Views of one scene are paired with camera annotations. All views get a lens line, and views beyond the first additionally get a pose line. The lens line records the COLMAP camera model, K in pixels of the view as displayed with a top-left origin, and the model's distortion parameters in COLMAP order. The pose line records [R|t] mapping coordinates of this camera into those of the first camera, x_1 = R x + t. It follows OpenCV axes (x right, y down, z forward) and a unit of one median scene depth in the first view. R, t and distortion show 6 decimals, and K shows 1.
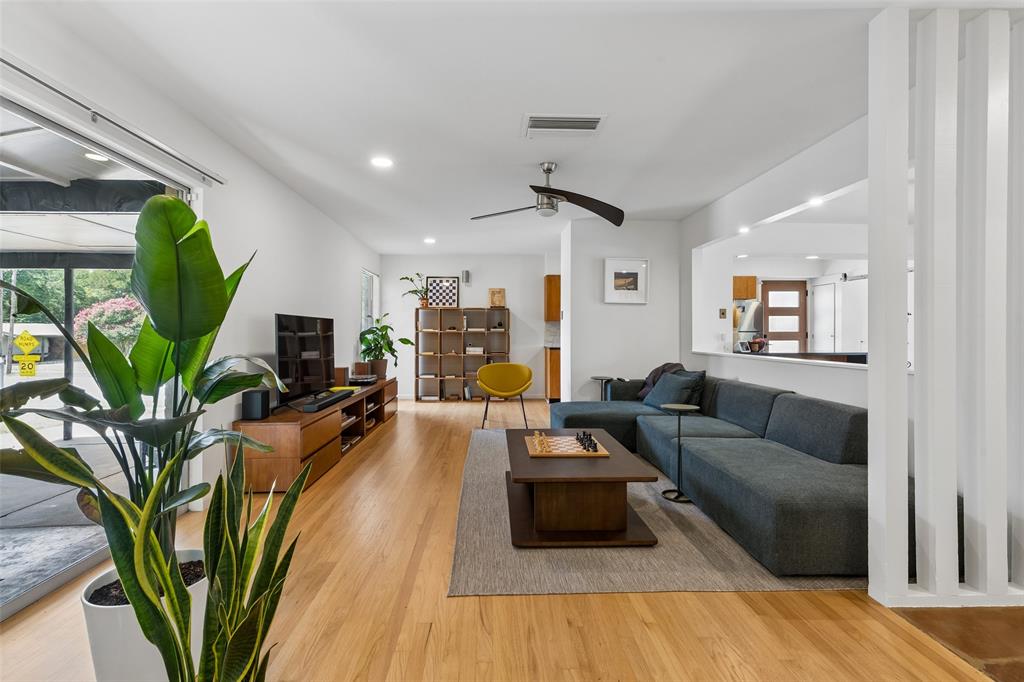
lens RADIAL K [[455.7, 0, 503.9], [0, 455.7, 334.7], [0, 0, 1]] dist [0.003555, -0.001240]
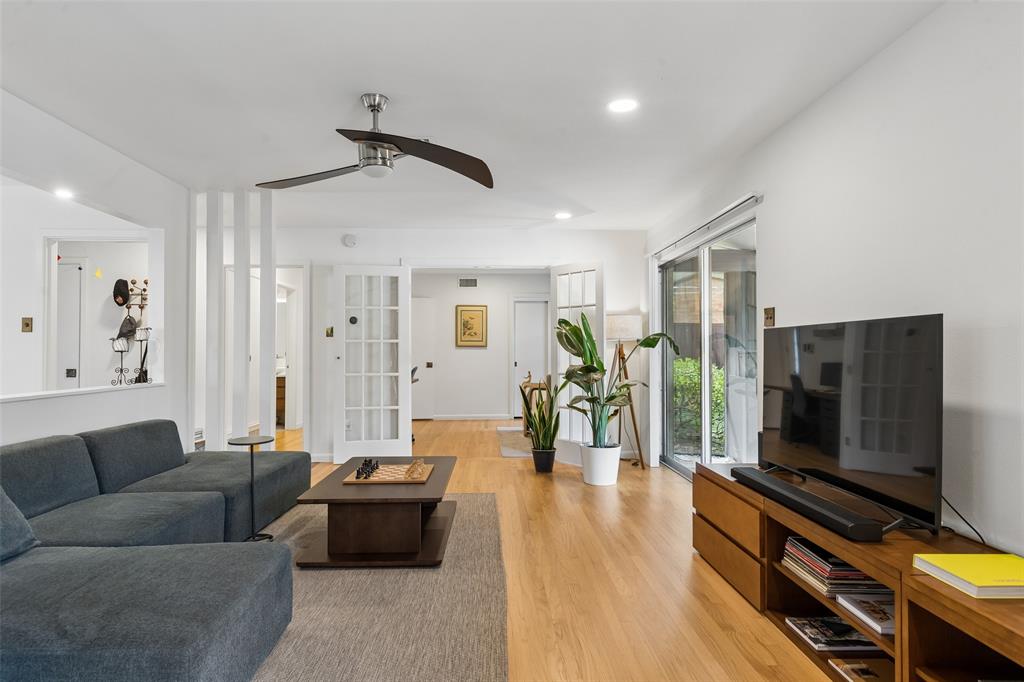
lens RADIAL K [[580.4, 0, 508.9], [0, 580.4, 342.7], [0, 0, 1]] dist [0.002380, 0.003989]
pose [[-0.999961, -0.000354, 0.008830, -0.049659], [-0.000460, 0.999927, -0.012036, -0.006740], [-0.008825, -0.012040, -0.999889, 0.872730]]
